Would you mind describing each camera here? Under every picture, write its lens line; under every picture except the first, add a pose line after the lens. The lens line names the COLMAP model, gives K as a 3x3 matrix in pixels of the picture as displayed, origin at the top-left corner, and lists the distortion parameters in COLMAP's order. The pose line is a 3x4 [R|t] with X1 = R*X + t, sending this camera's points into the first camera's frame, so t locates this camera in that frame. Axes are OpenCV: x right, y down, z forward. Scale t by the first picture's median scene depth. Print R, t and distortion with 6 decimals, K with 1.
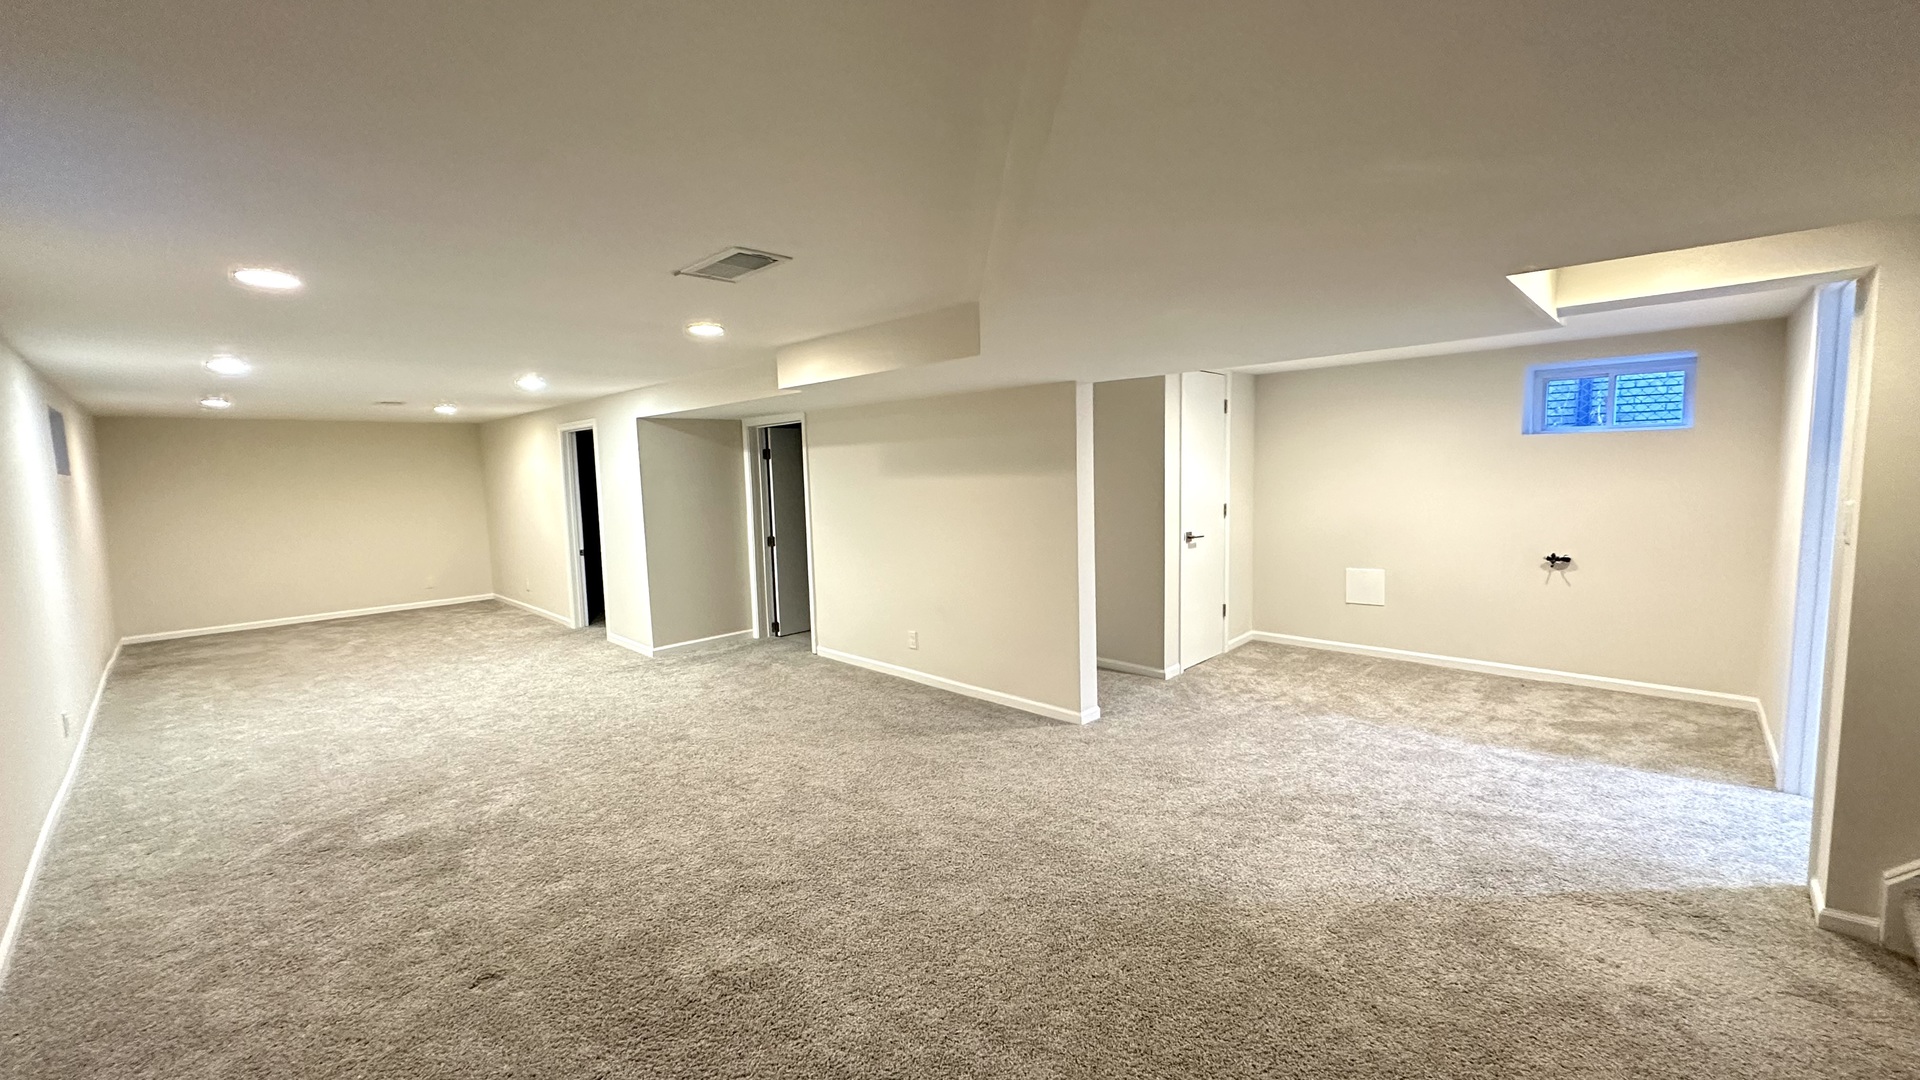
lens RADIAL K [[761.3, 0, 975.2], [0, 761.3, 539.3], [0, 0, 1]] dist [-0.000452, -0.000036]
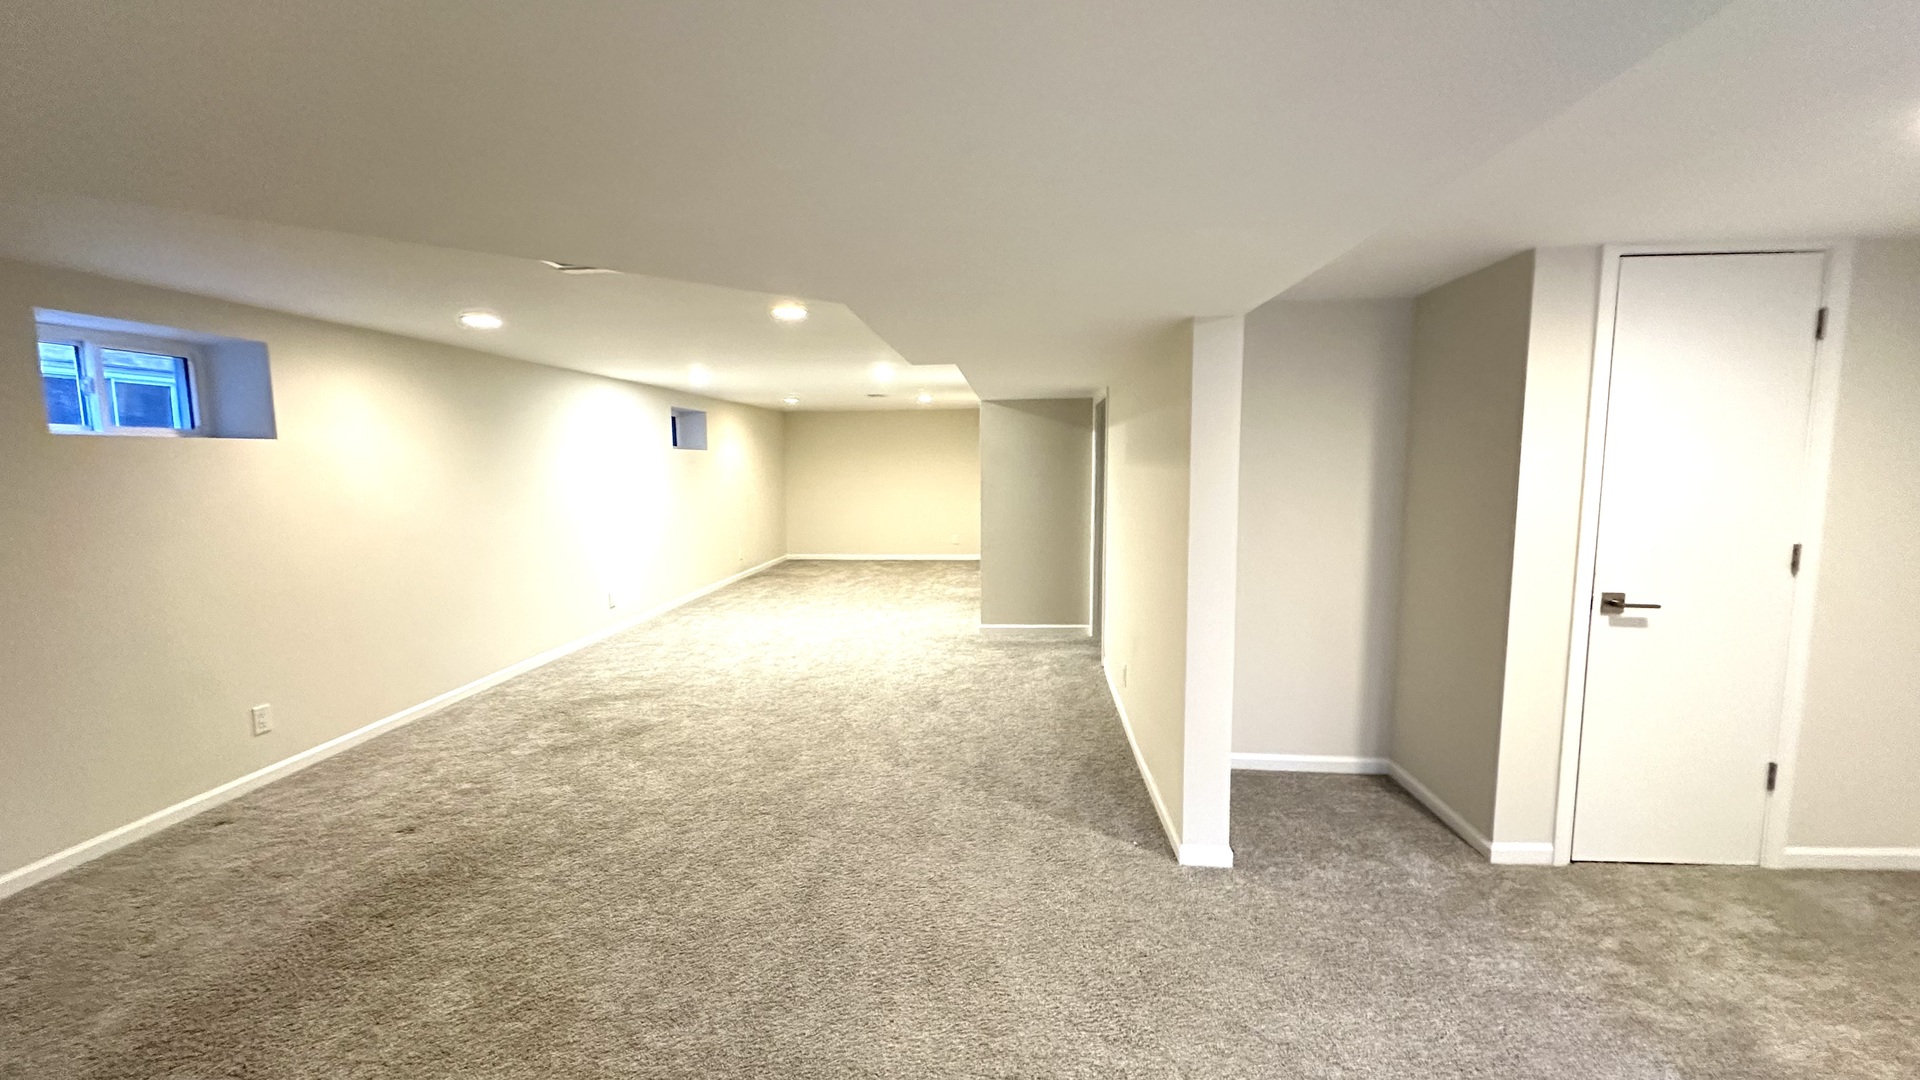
lens RADIAL K [[761.3, 0, 963.0], [0, 761.3, 544.7], [0, 0, 1]] dist [-0.000452, -0.000036]
pose [[0.632293, 0.106399, -0.767389, 0.435713], [-0.082660, 0.994135, 0.069729, -0.044698], [0.770307, 0.019343, 0.637379, 0.407967]]
